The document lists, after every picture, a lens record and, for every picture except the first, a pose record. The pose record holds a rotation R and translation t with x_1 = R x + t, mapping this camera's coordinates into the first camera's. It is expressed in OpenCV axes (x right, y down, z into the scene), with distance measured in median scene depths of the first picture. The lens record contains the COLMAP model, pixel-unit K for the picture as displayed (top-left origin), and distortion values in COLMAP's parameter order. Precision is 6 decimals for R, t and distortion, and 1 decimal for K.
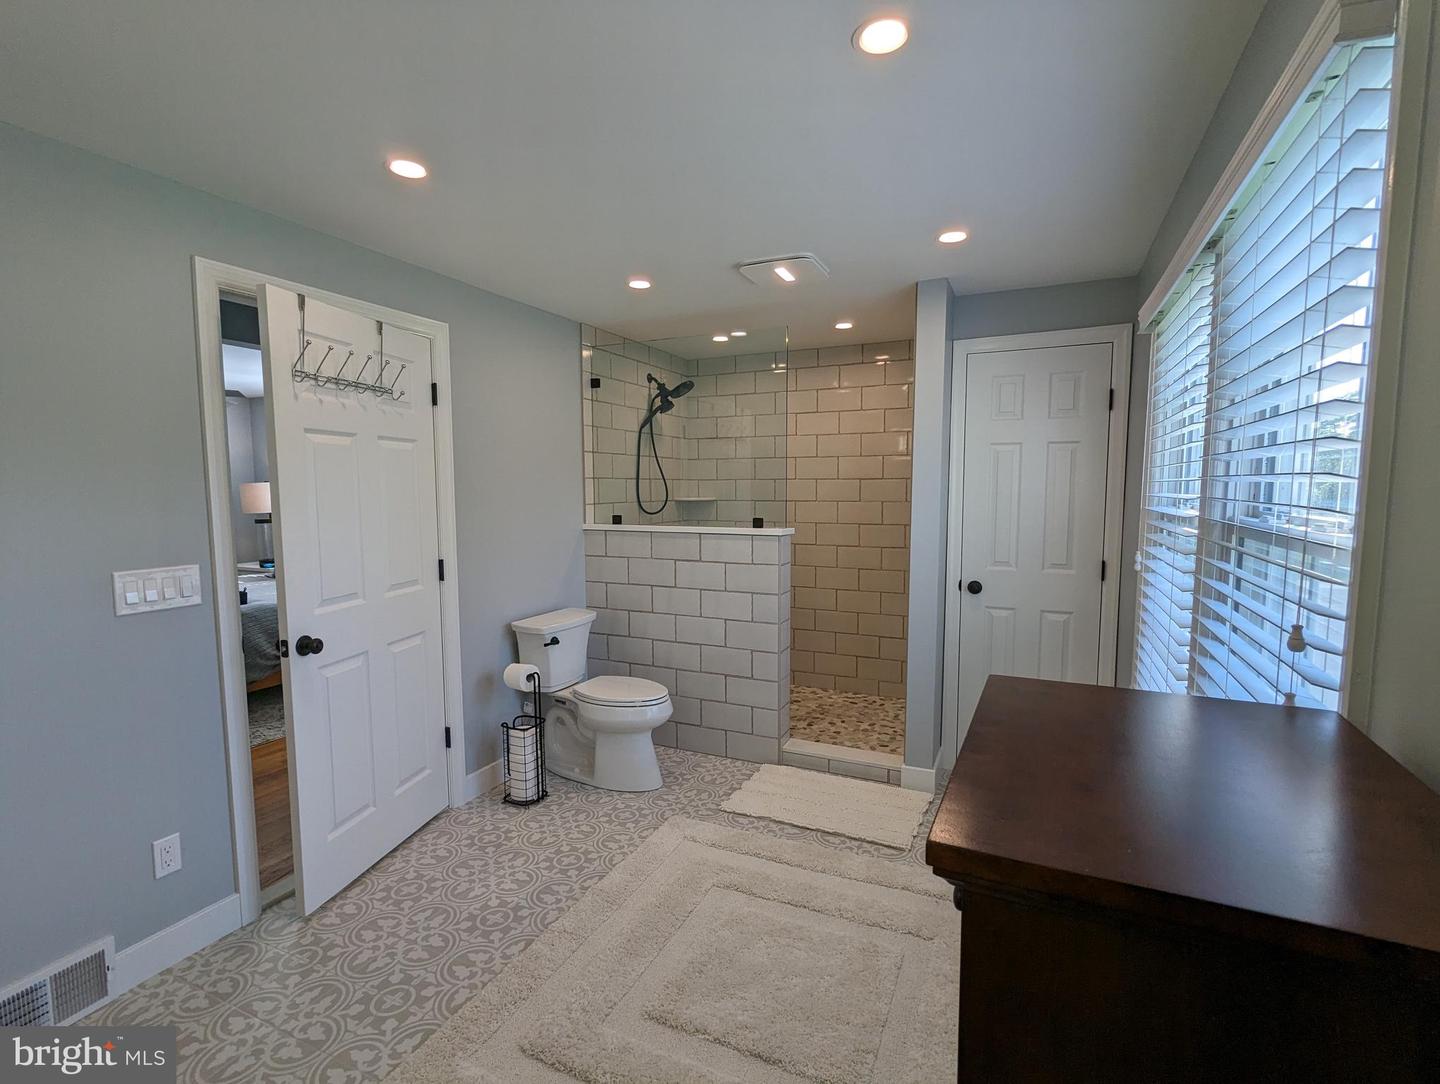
lens RADIAL K [[682.4, 0, 720.0], [0, 682.4, 542.0], [0, 0, 1]] dist [0.005051, 0.000521]
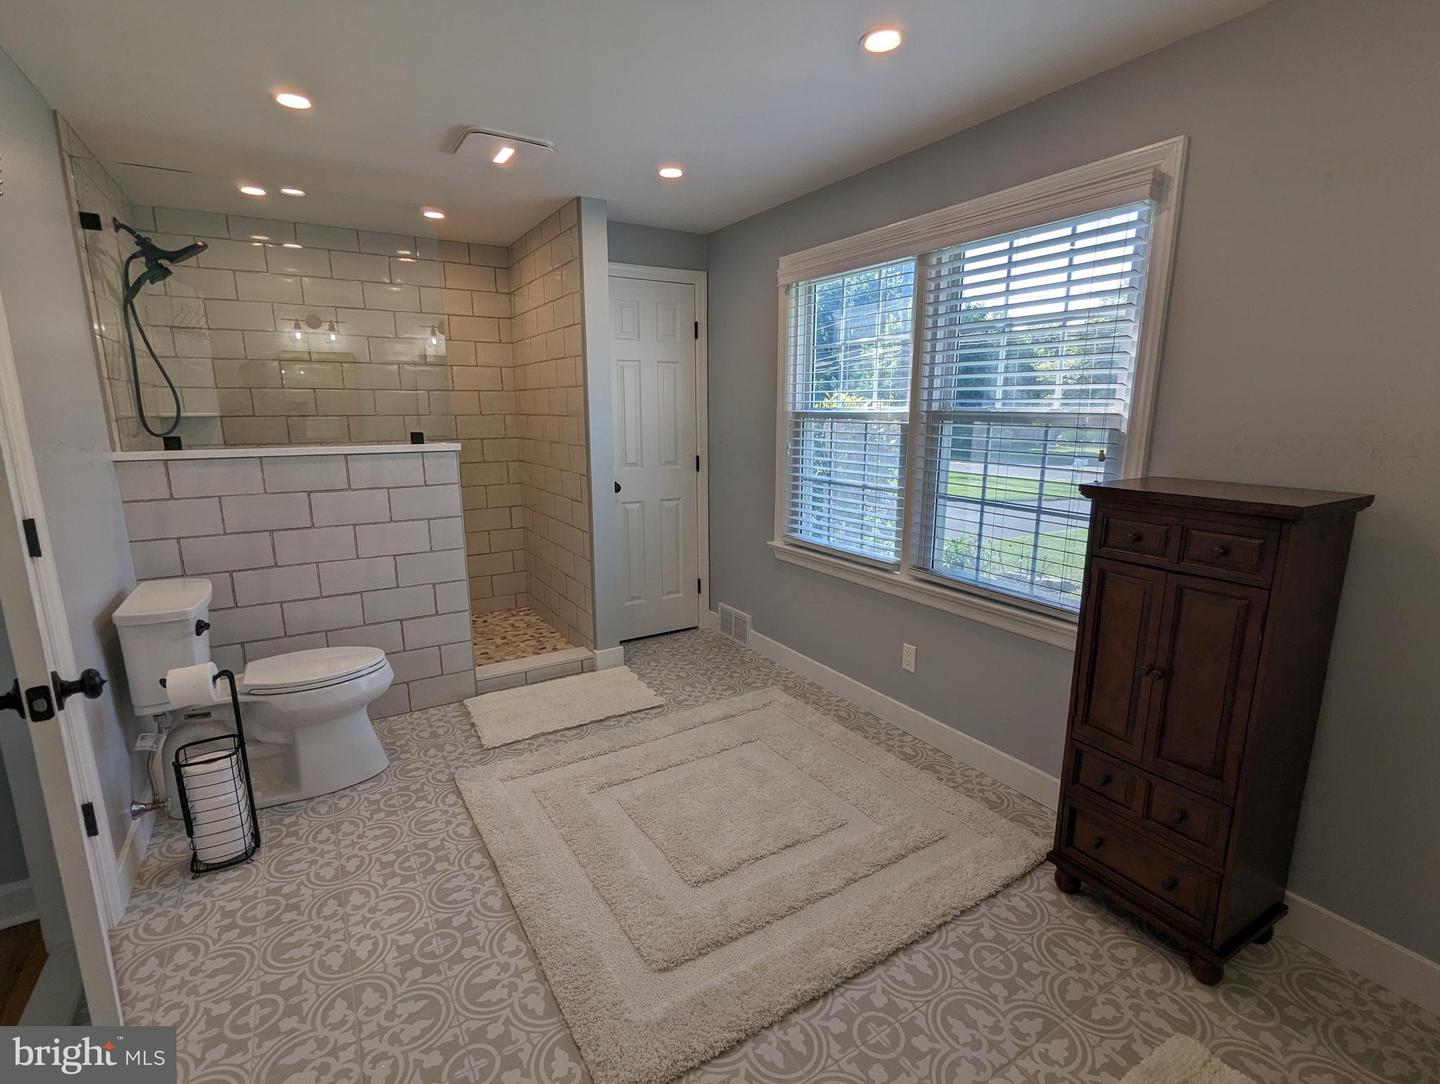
lens RADIAL K [[682.4, 0, 720.0], [0, 682.4, 542.0], [0, 0, 1]] dist [0.005051, 0.000521]
pose [[0.557141, -0.158857, 0.815082, -0.504202], [0.067433, 0.986945, 0.146260, 0.000846], [-0.827676, -0.026524, 0.560580, 0.214636]]
